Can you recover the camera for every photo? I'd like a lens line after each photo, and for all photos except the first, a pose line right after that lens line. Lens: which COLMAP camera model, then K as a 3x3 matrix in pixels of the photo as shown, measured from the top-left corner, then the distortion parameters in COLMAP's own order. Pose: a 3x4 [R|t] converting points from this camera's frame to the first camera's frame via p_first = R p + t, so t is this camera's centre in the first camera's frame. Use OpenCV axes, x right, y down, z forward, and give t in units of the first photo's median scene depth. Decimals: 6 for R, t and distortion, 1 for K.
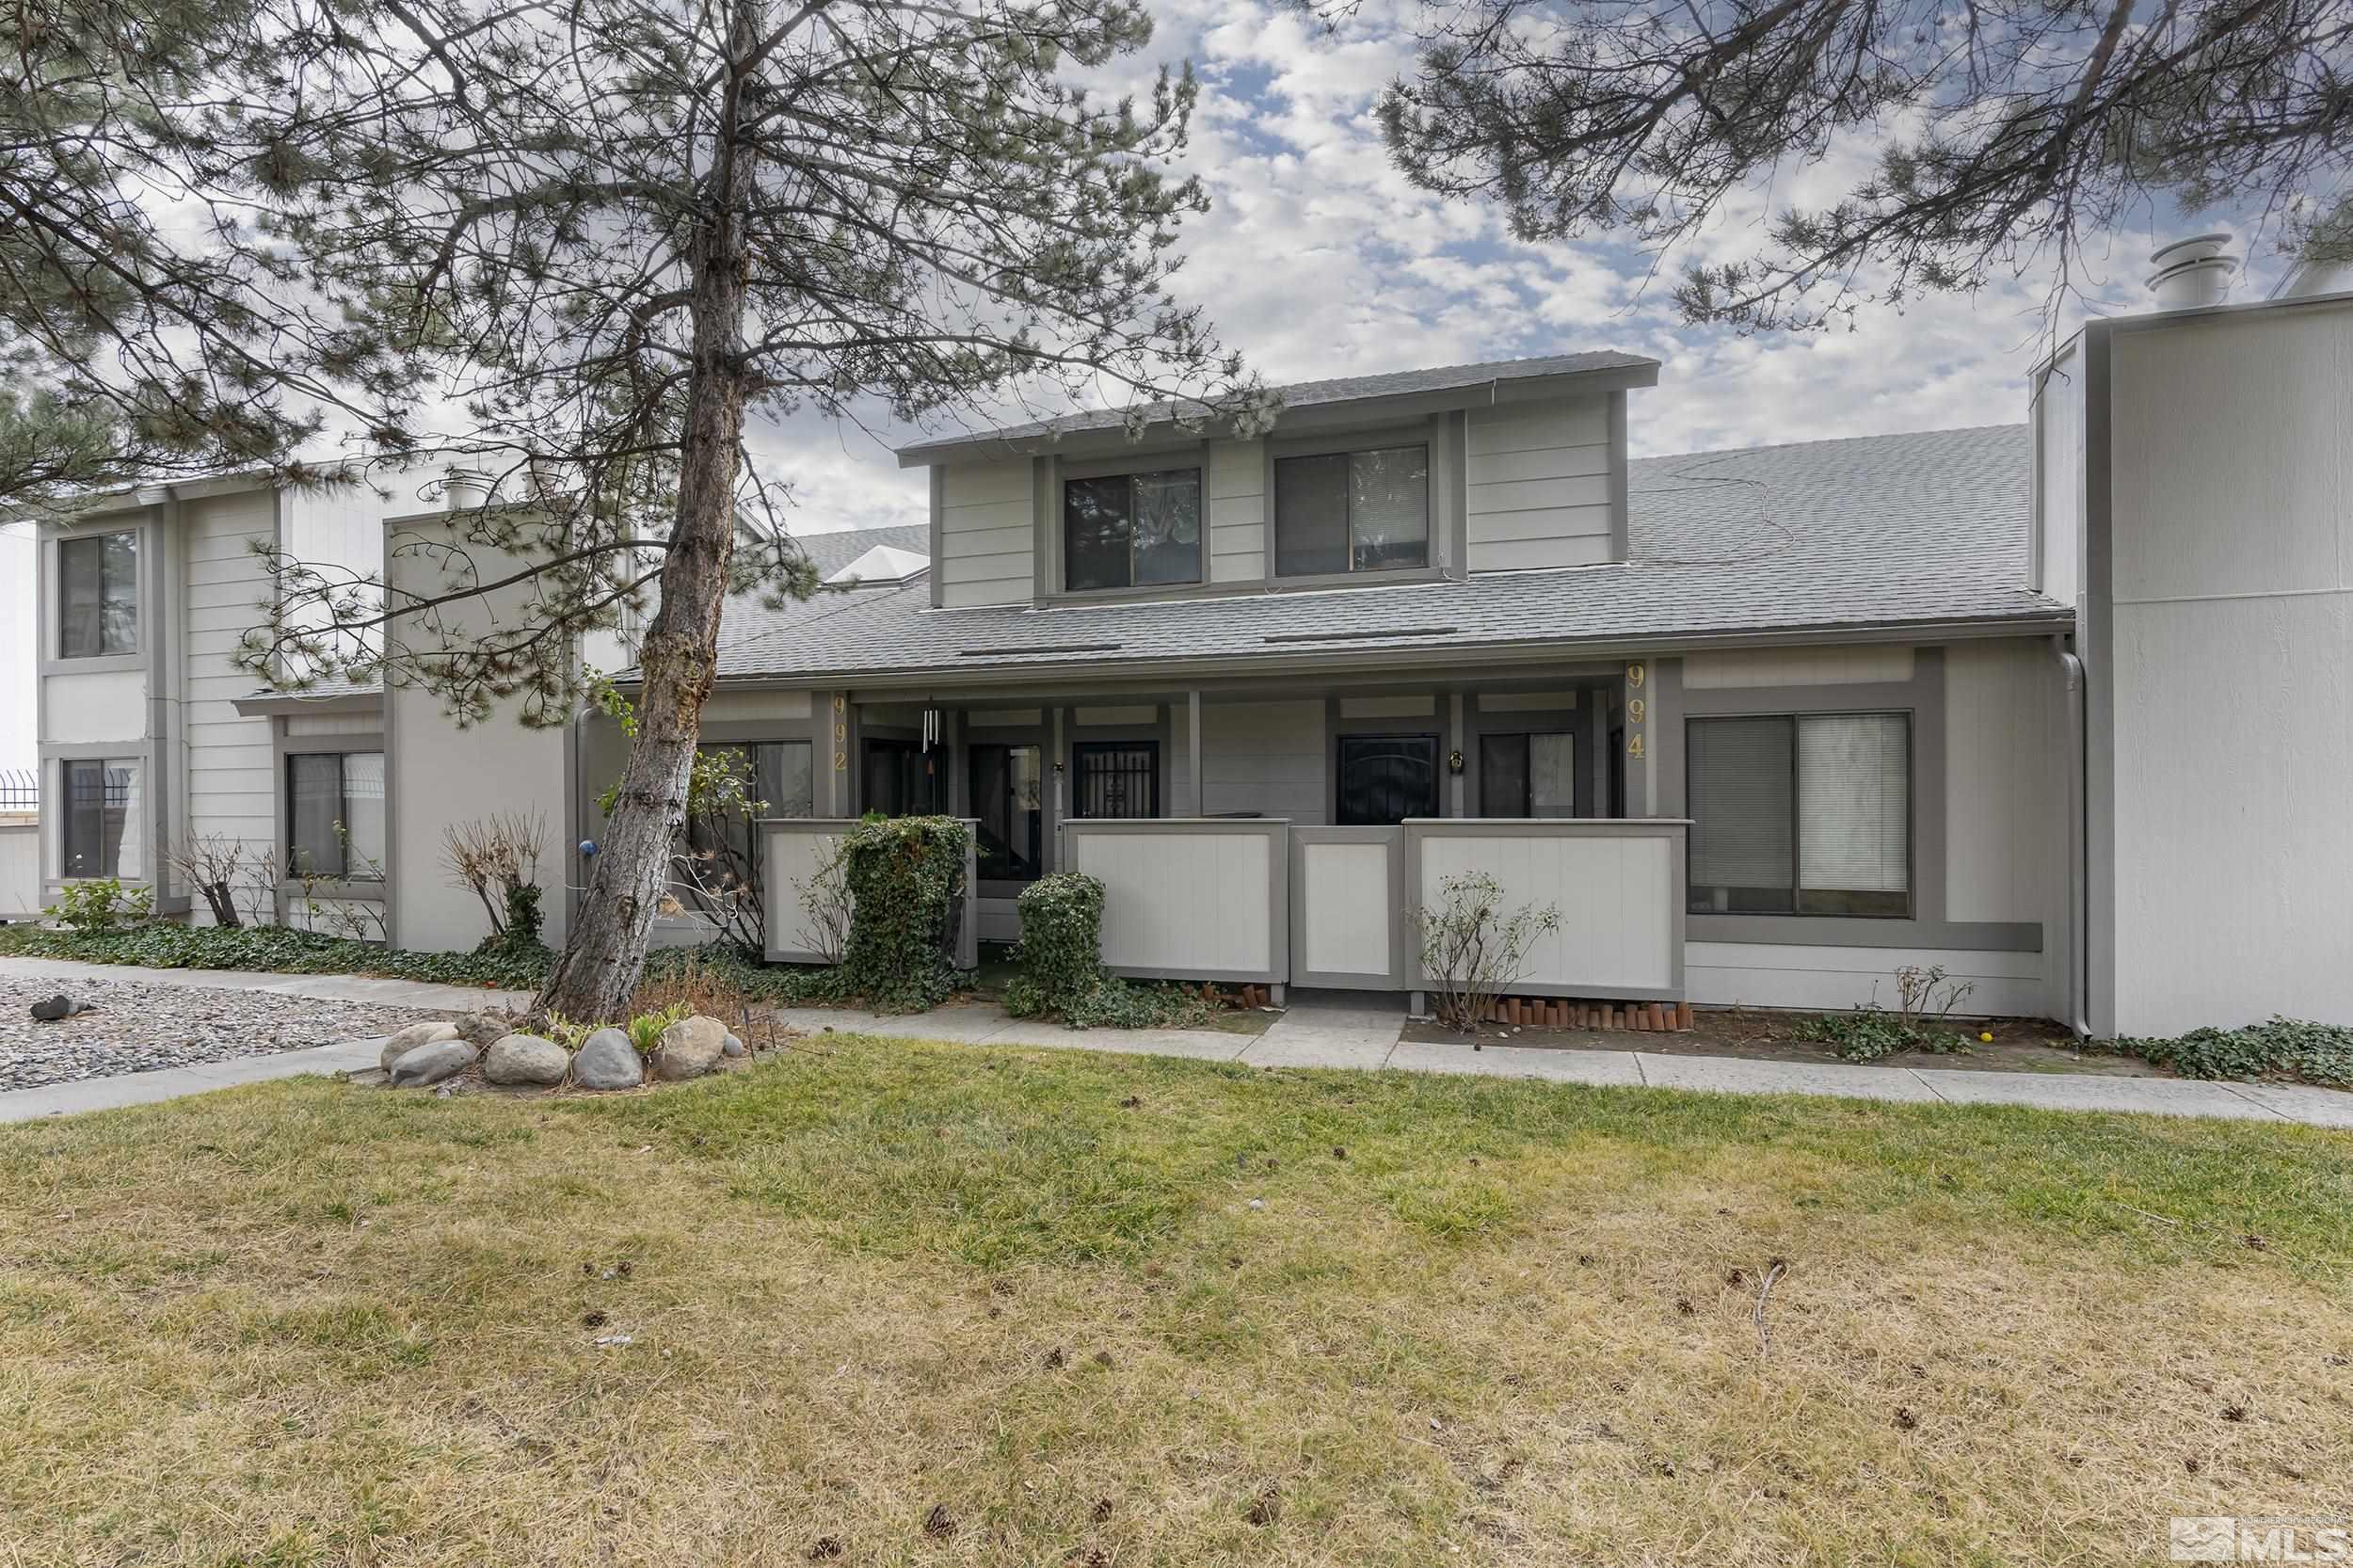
lens RADIAL K [[1085.8, 0, 1173.2], [0, 1085.8, 781.0], [0, 0, 1]] dist [-0.007537, 0.001619]
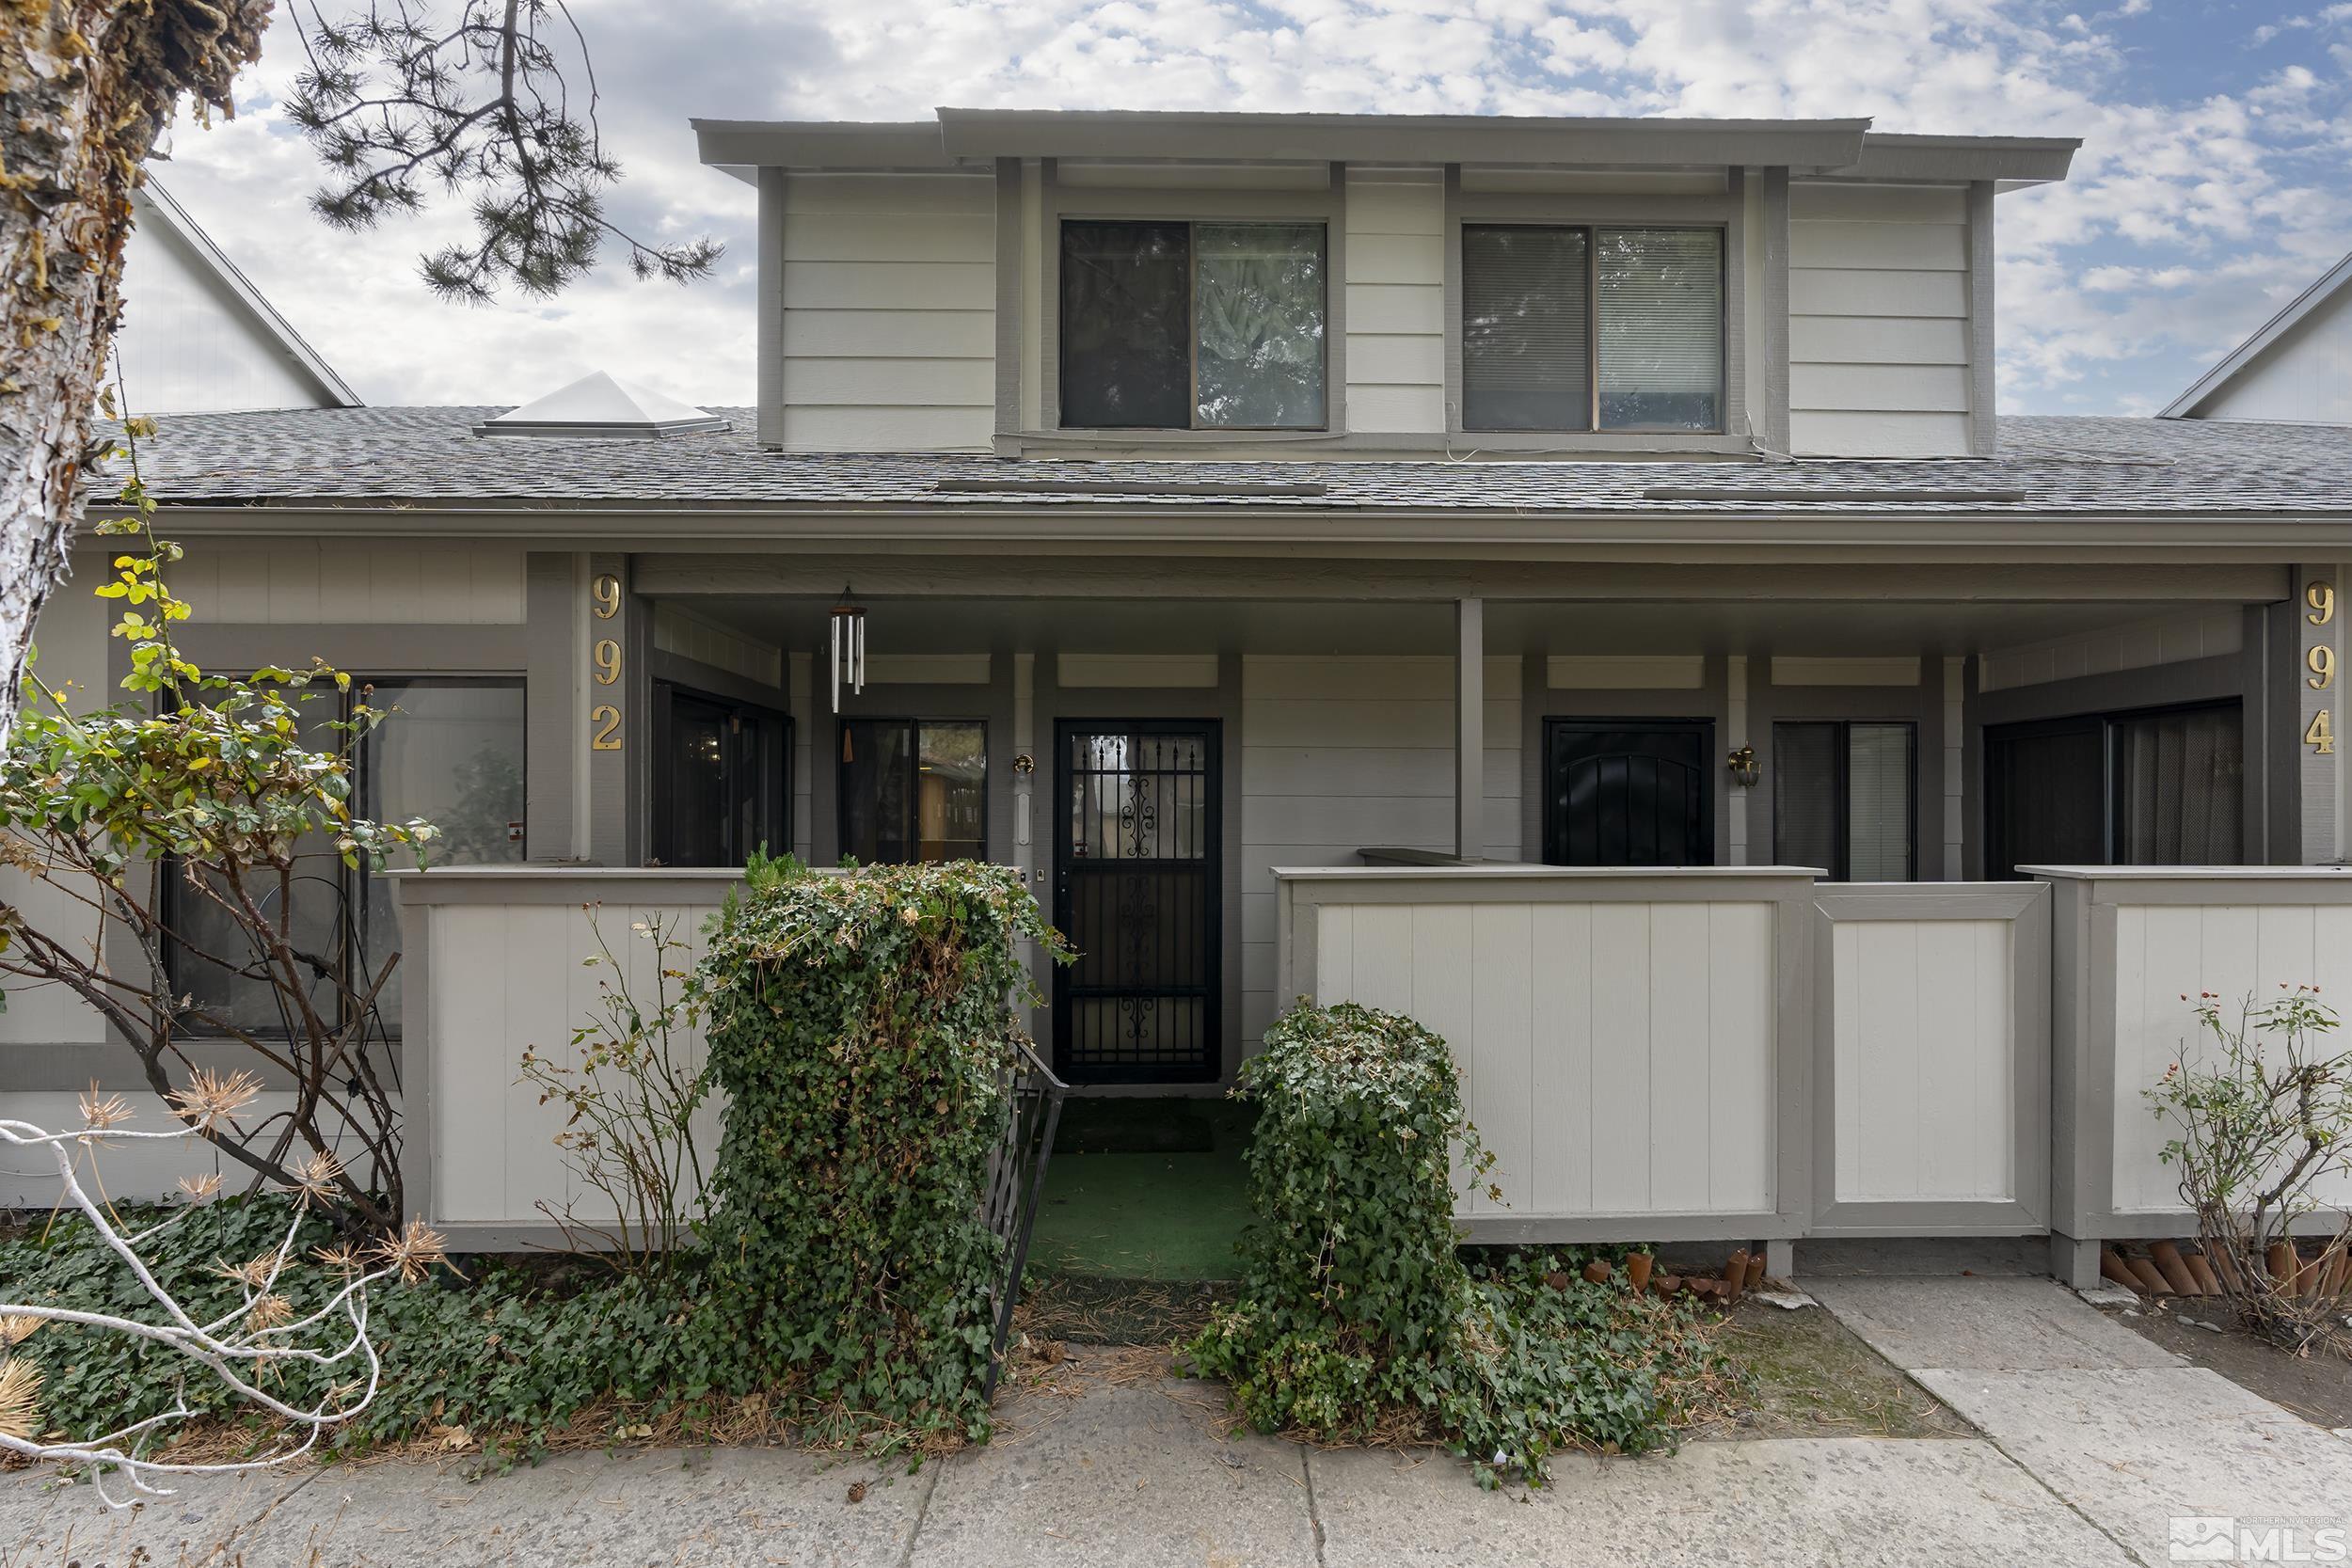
lens RADIAL K [[1085.3, 0, 1180.5], [0, 1085.3, 801.5], [0, 0, 1]] dist [-0.007537, 0.001619]
pose [[0.949210, 0.013860, 0.314339, -0.231761], [-0.011437, 0.999889, -0.009549, 0.011897], [-0.314436, 0.005469, 0.949263, 0.541370]]
